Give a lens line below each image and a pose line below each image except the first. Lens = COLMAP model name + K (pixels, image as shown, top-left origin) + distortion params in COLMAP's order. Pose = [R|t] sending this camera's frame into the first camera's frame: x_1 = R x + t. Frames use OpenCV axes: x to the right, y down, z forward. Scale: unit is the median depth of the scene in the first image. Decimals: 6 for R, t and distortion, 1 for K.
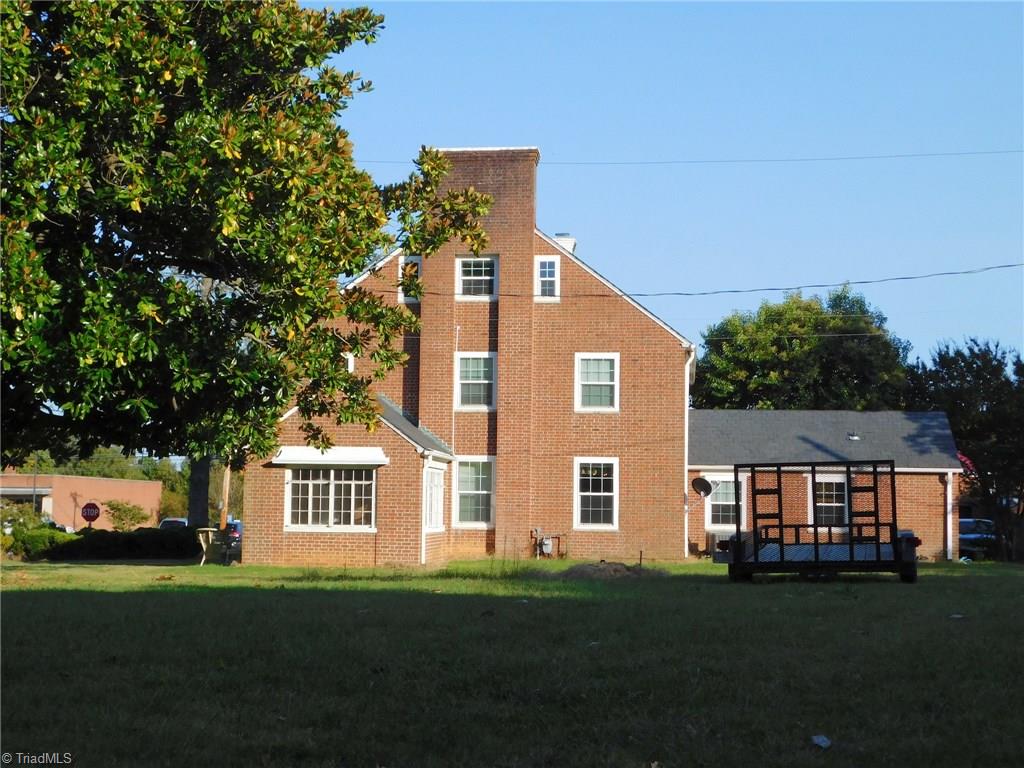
lens RADIAL K [[1506.6, 0, 512.0], [0, 1506.6, 384.0], [0, 0, 1]] dist [0.008928, -0.010275]
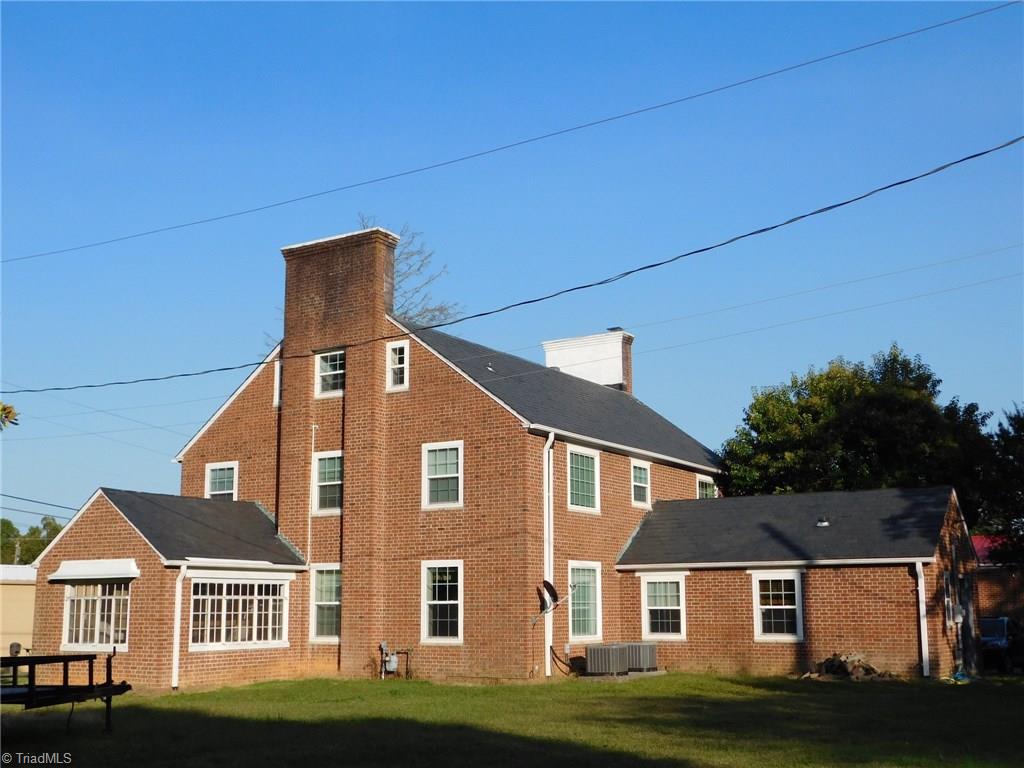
lens RADIAL K [[1208.3, 0, 512.0], [0, 1208.3, 384.0], [0, 0, 1]] dist [-0.013205, 0.008880]
pose [[0.905923, -0.097191, -0.412137, 0.392726], [0.054129, 0.991898, -0.114929, 0.029698], [0.419968, 0.081809, 0.903844, 0.368676]]
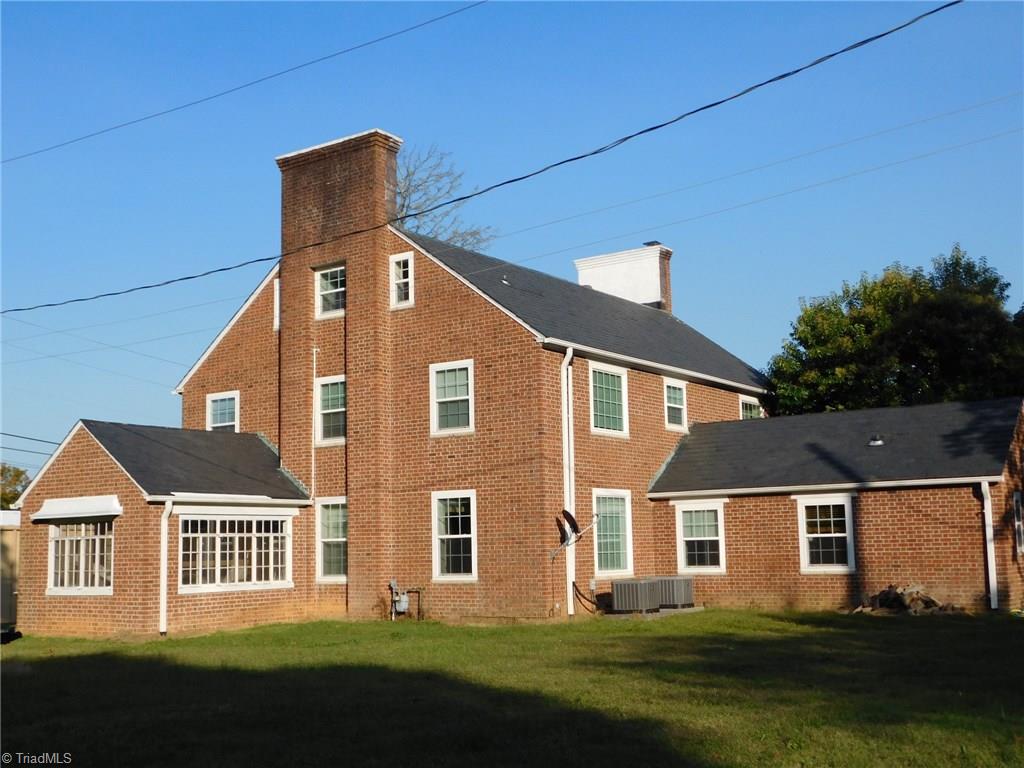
lens RADIAL K [[1208.3, 0, 512.0], [0, 1208.3, 384.0], [0, 0, 1]] dist [-0.013205, 0.008880]
pose [[0.880367, -0.099078, -0.463829, 0.387111], [0.074729, 0.994699, -0.070639, 0.039745], [0.468369, 0.027527, 0.883104, 0.441372]]
